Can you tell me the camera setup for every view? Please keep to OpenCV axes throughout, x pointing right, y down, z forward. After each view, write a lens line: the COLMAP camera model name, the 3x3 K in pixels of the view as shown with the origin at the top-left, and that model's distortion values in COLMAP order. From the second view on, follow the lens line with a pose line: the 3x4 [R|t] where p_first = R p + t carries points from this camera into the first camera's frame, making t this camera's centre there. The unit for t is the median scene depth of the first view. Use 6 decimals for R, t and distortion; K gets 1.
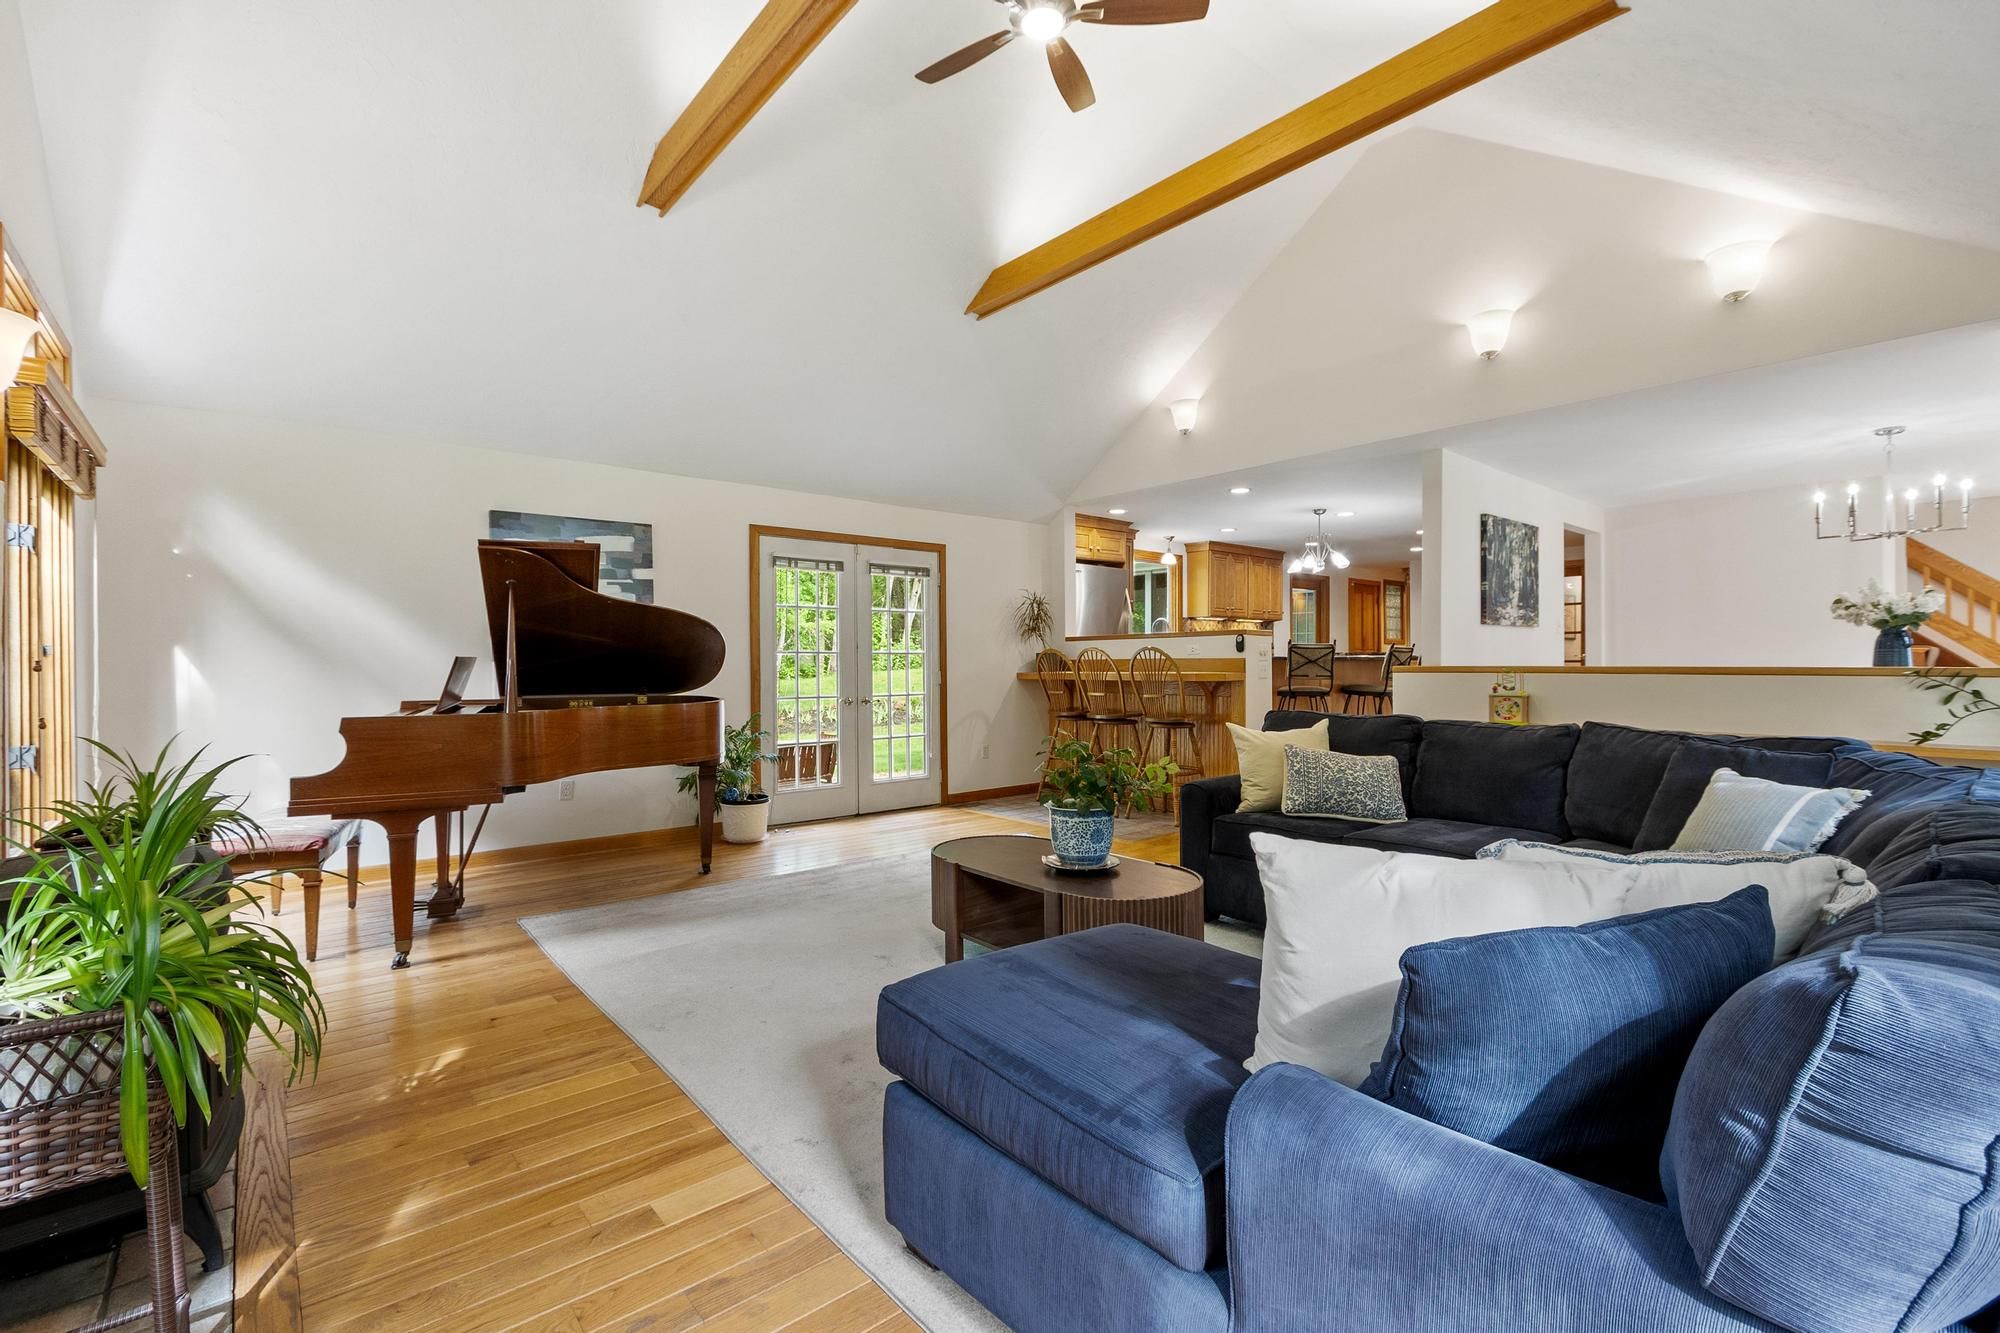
lens RADIAL K [[872.3, 0, 996.8], [0, 872.3, 667.8], [0, 0, 1]] dist [-0.001387, 0.000014]
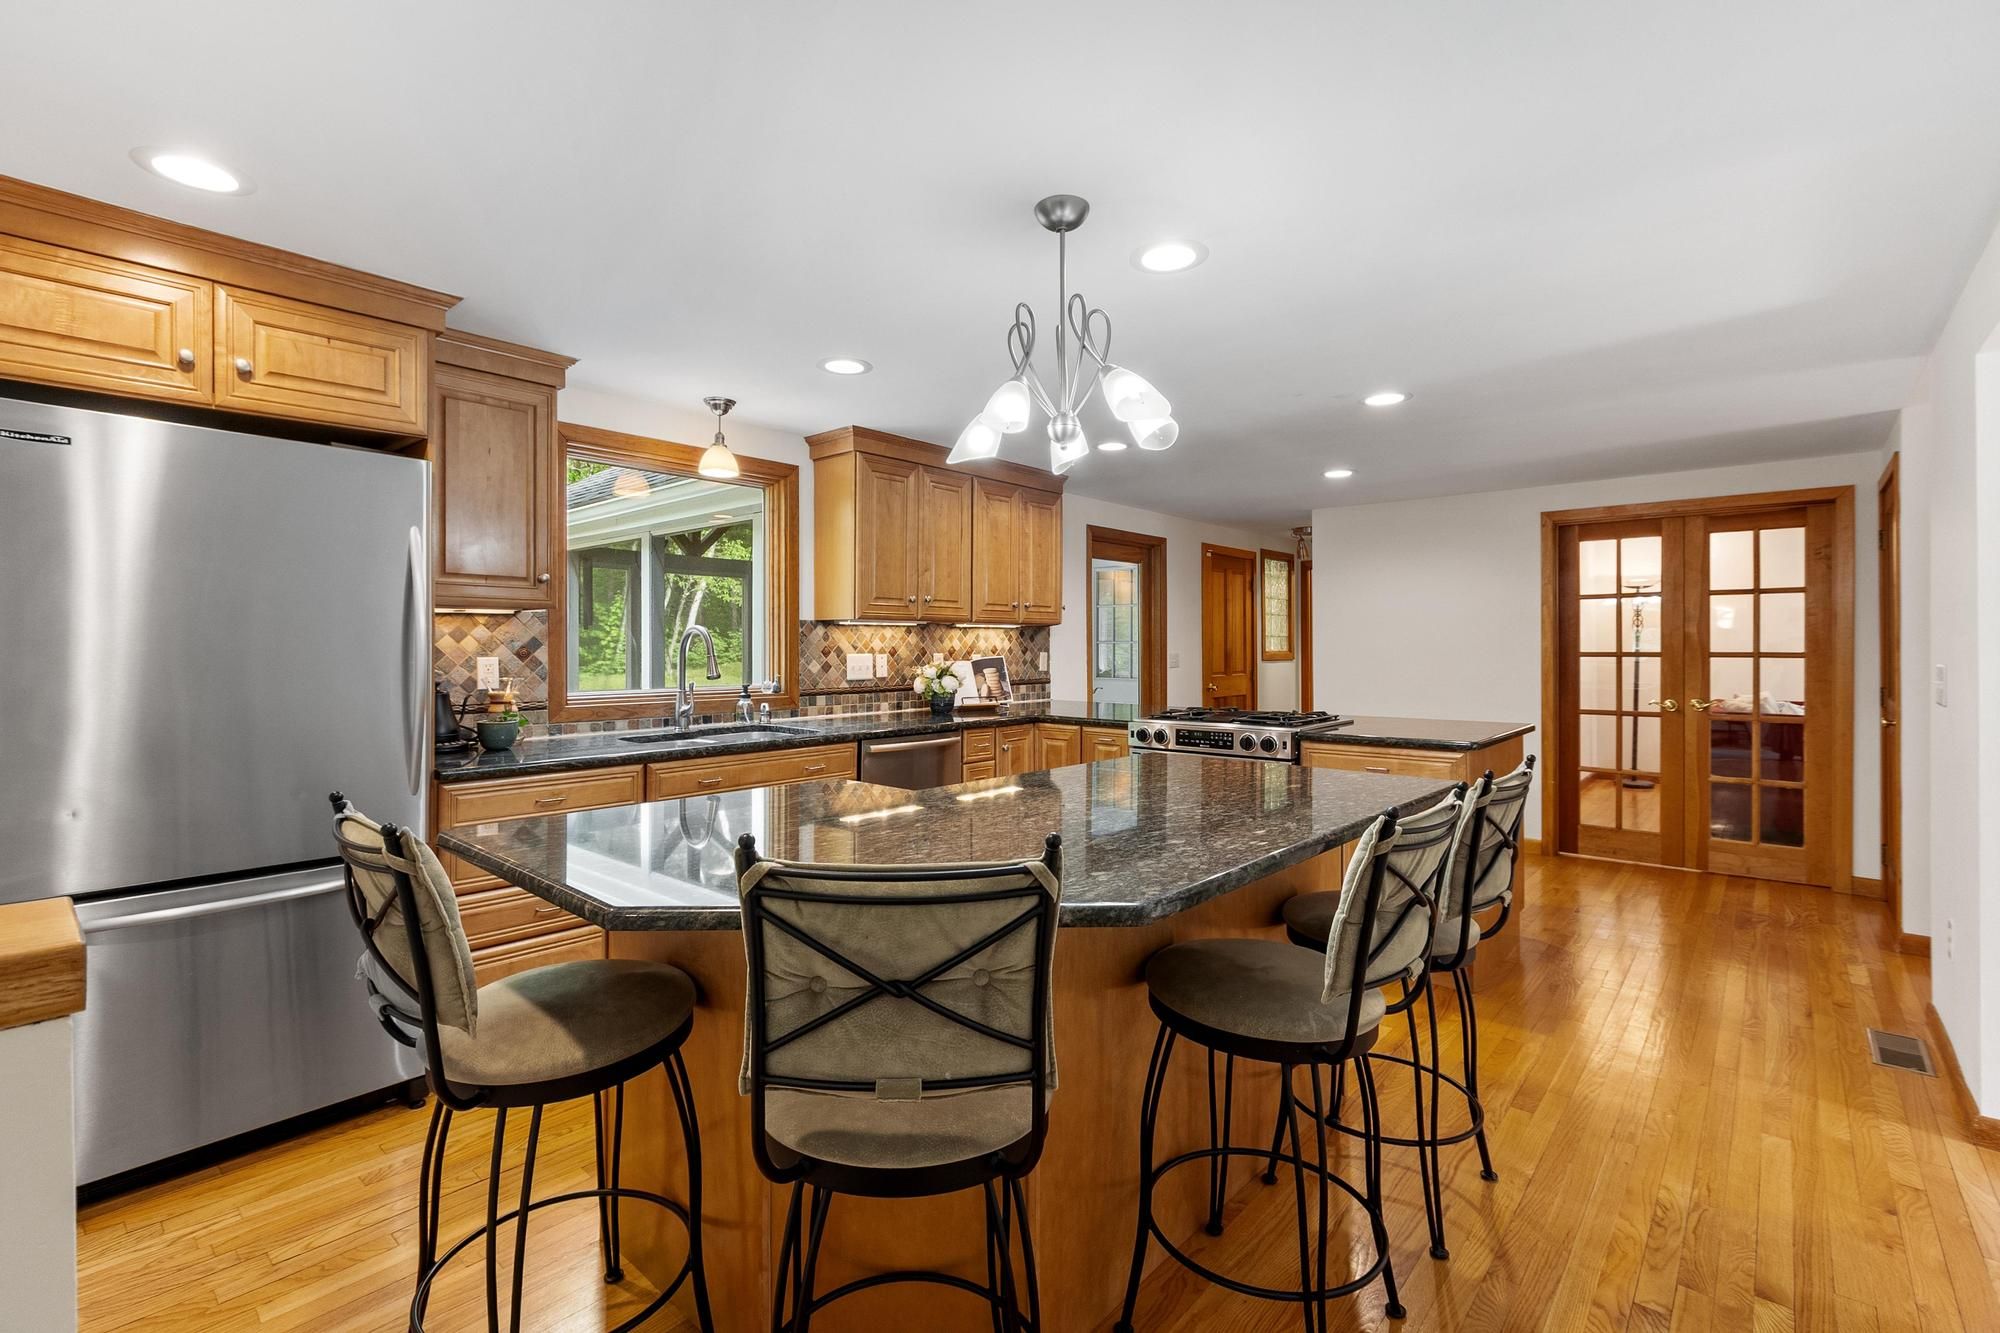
lens RADIAL K [[885.9, 0, 987.2], [0, 885.9, 652.3], [0, 0, 1]] dist [0.000019, 0.000643]
pose [[0.990860, -0.000036, 0.134896, 0.323651], [0.000167, 1.000000, -0.000954, -0.056834], [-0.134896, 0.000968, 0.990859, 0.775403]]
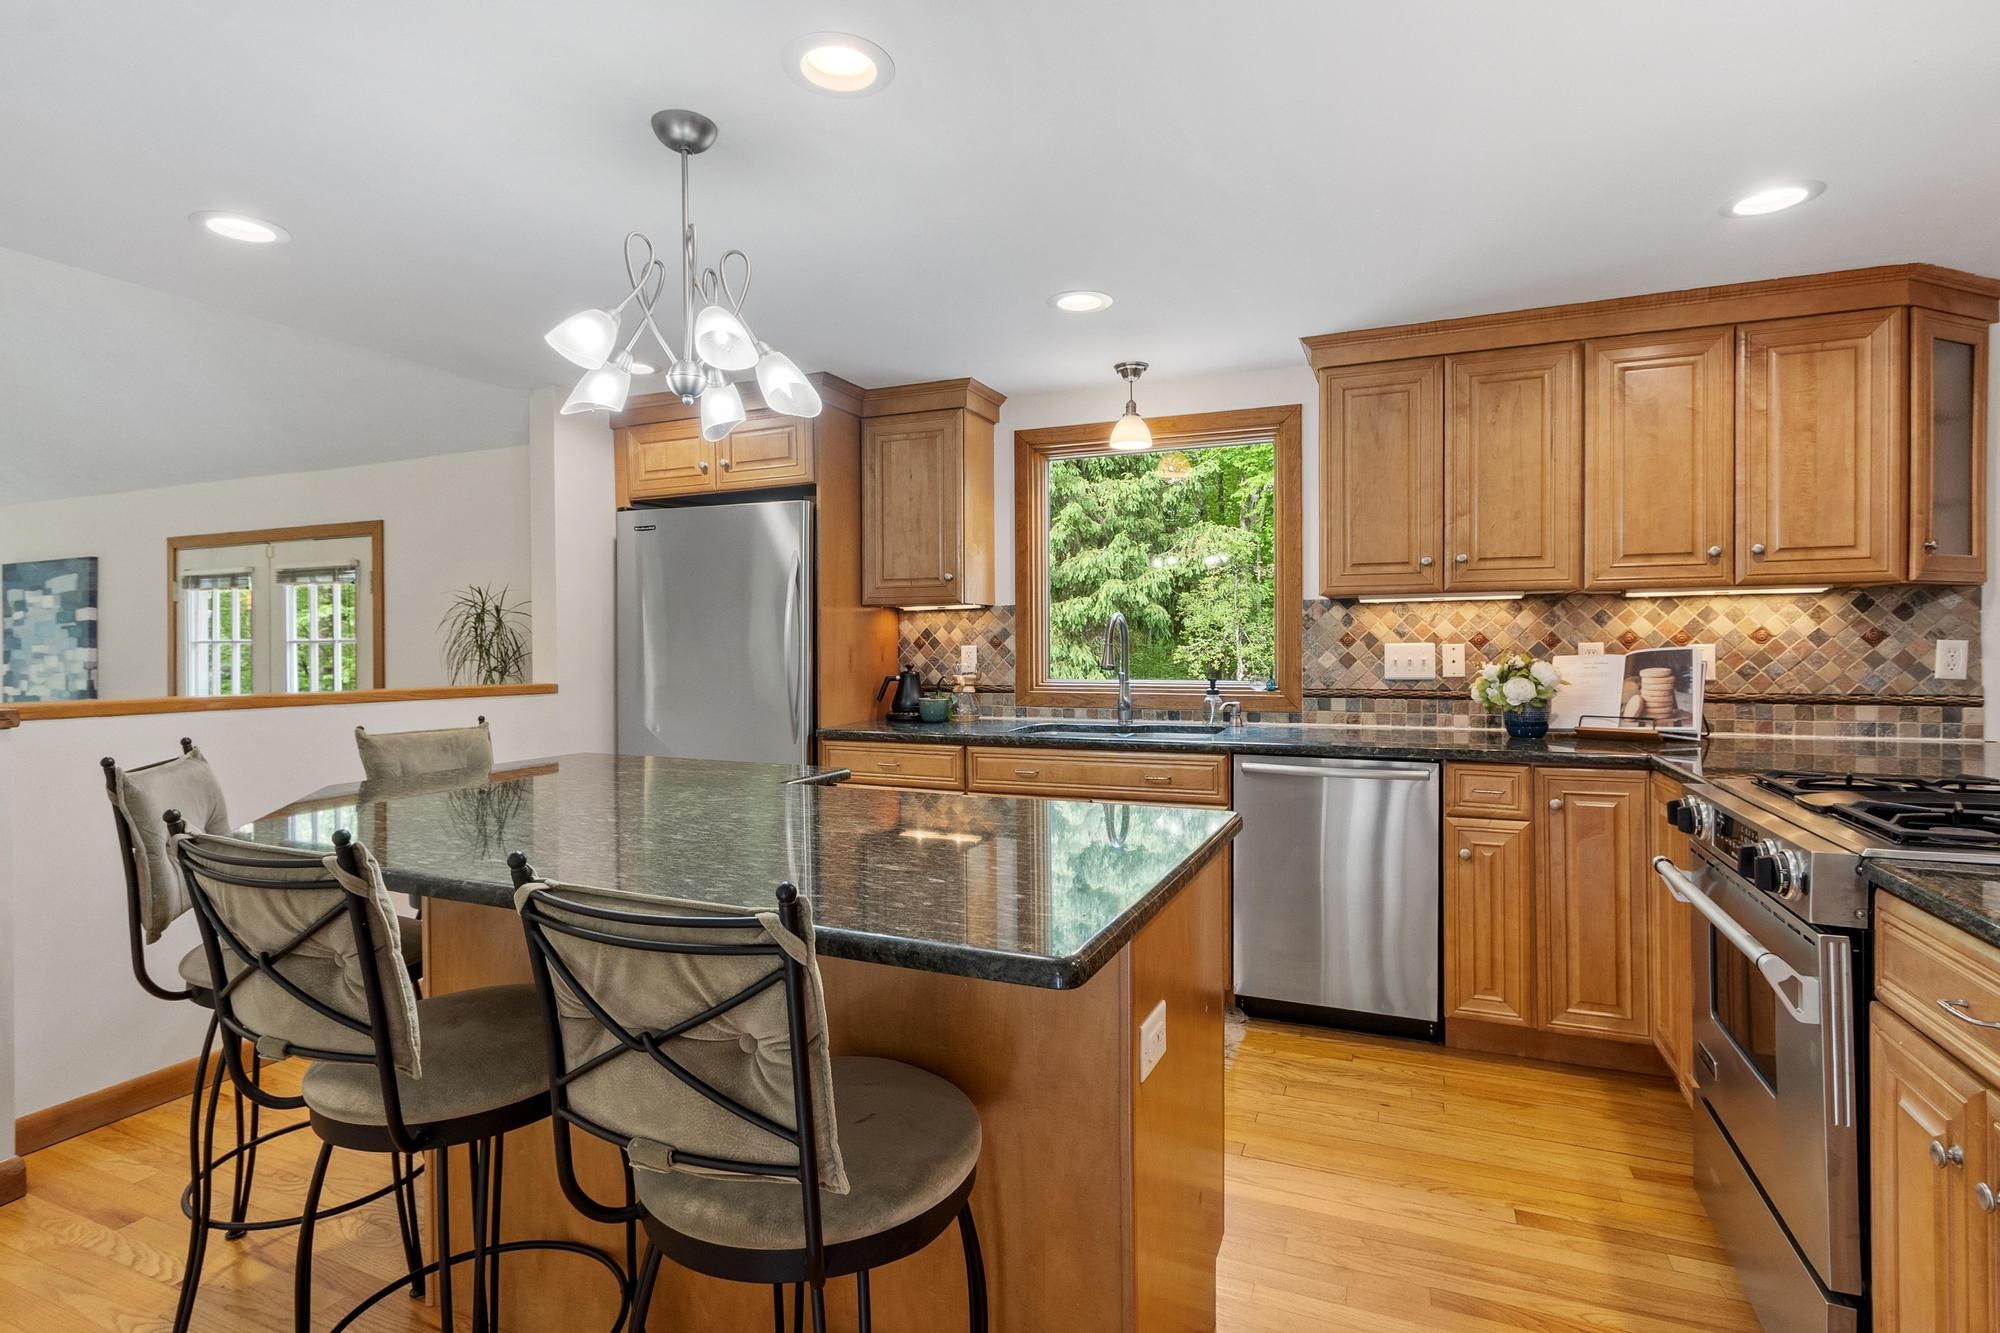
lens RADIAL K [[974.6, 0, 1000.0], [0, 974.6, 652.6], [0, 0, 1]] dist [0.001399, -0.000255]
pose [[0.452201, 0.006241, -0.891894, 0.634619], [-0.001112, 0.999979, 0.006433, -0.054623], [0.891915, -0.001917, 0.452199, 0.985316]]
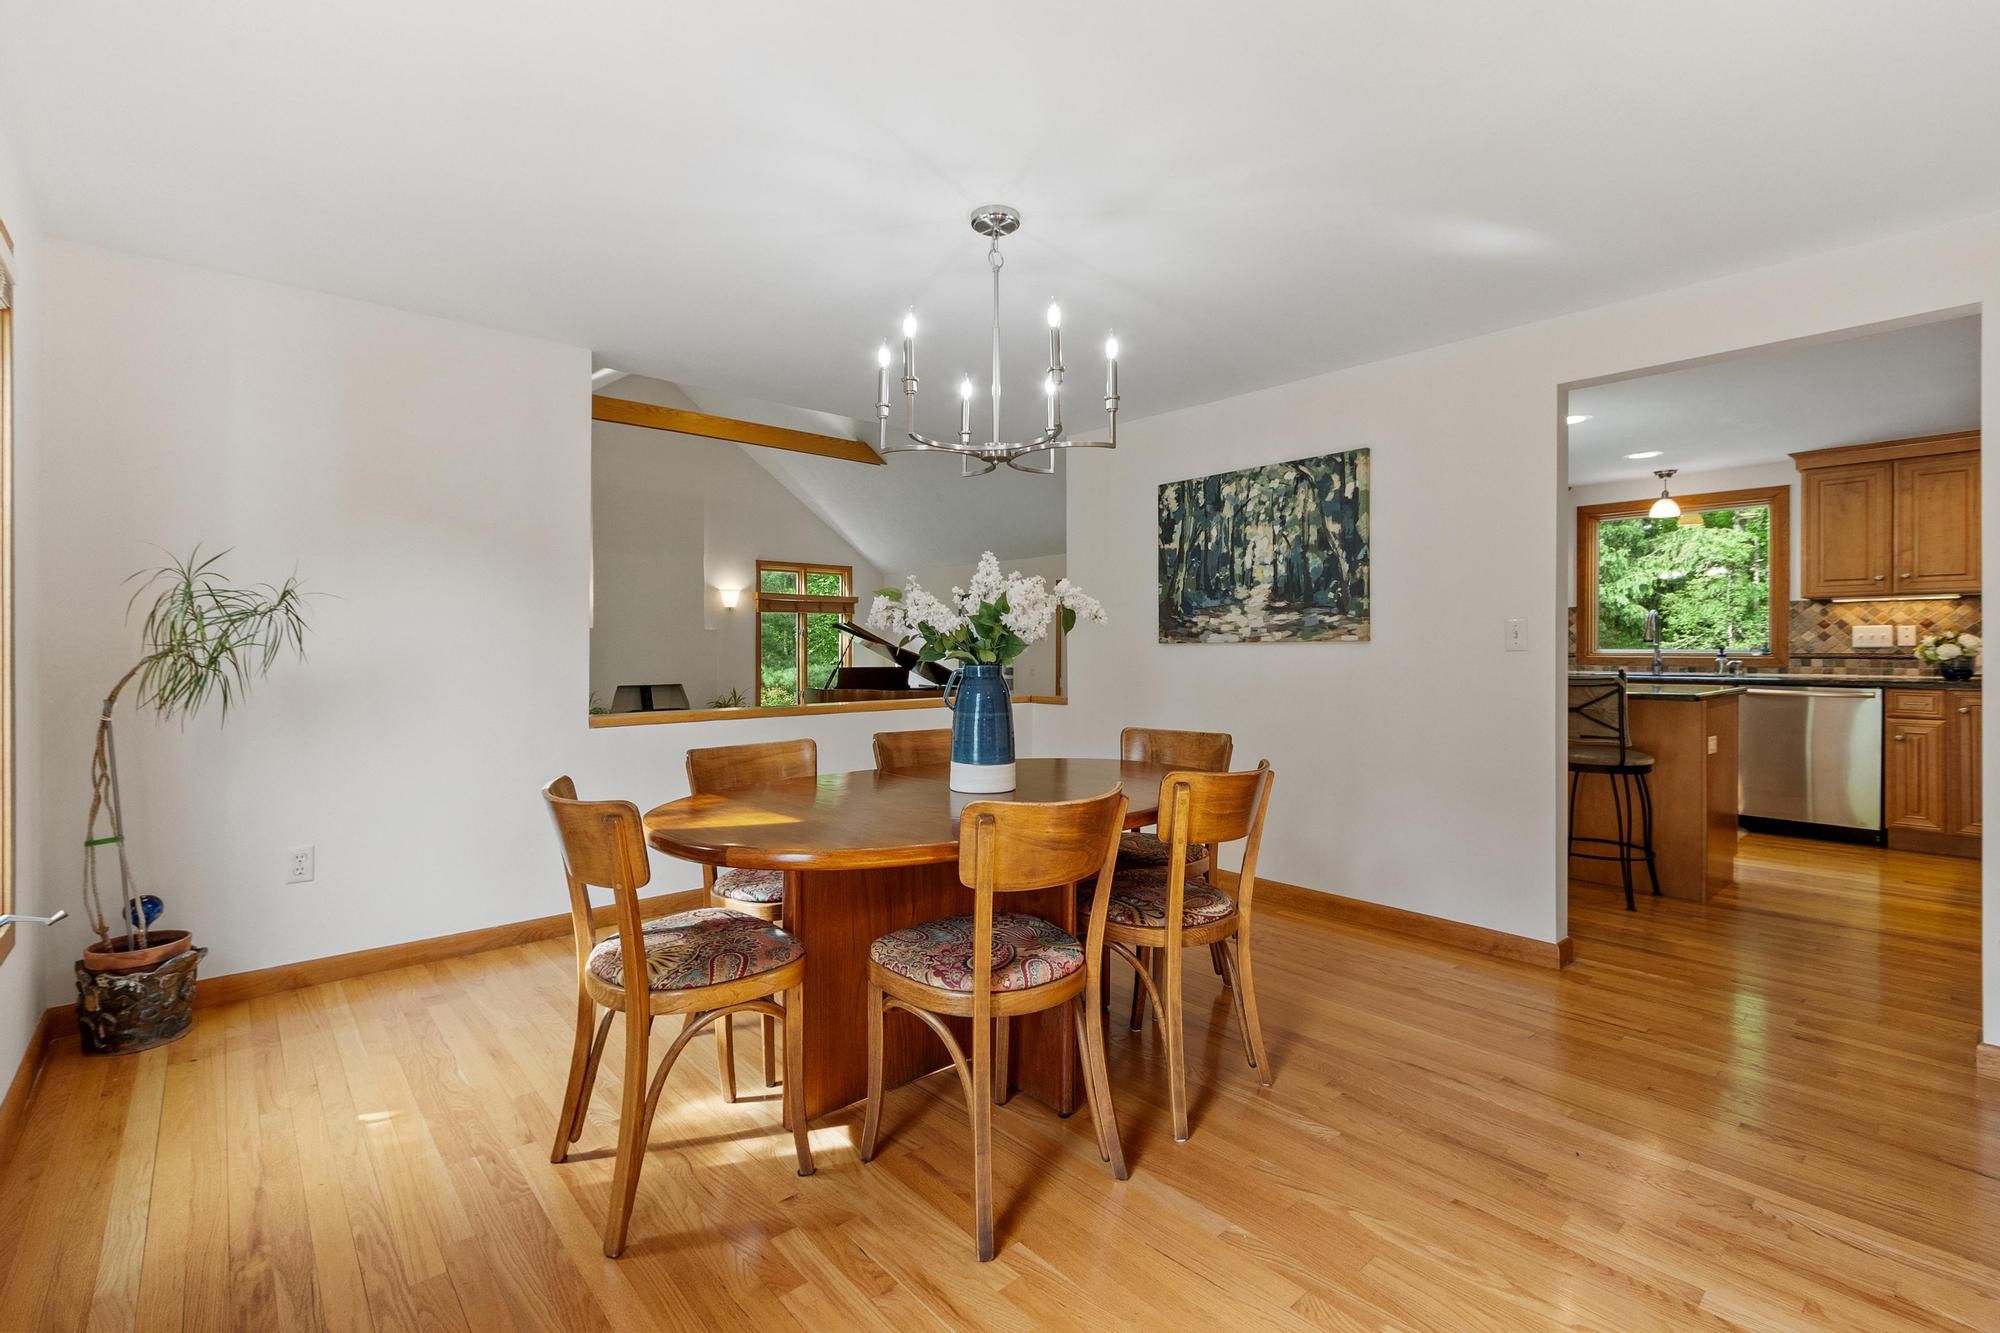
lens RADIAL K [[885.9, 0, 987.2], [0, 885.9, 652.3], [0, 0, 1]] dist [0.000019, 0.000643]
pose [[0.014135, 0.005689, -0.999884, 0.992396], [-0.004981, 0.999972, 0.005619, -0.036210], [0.999888, 0.004901, 0.014163, 0.665908]]
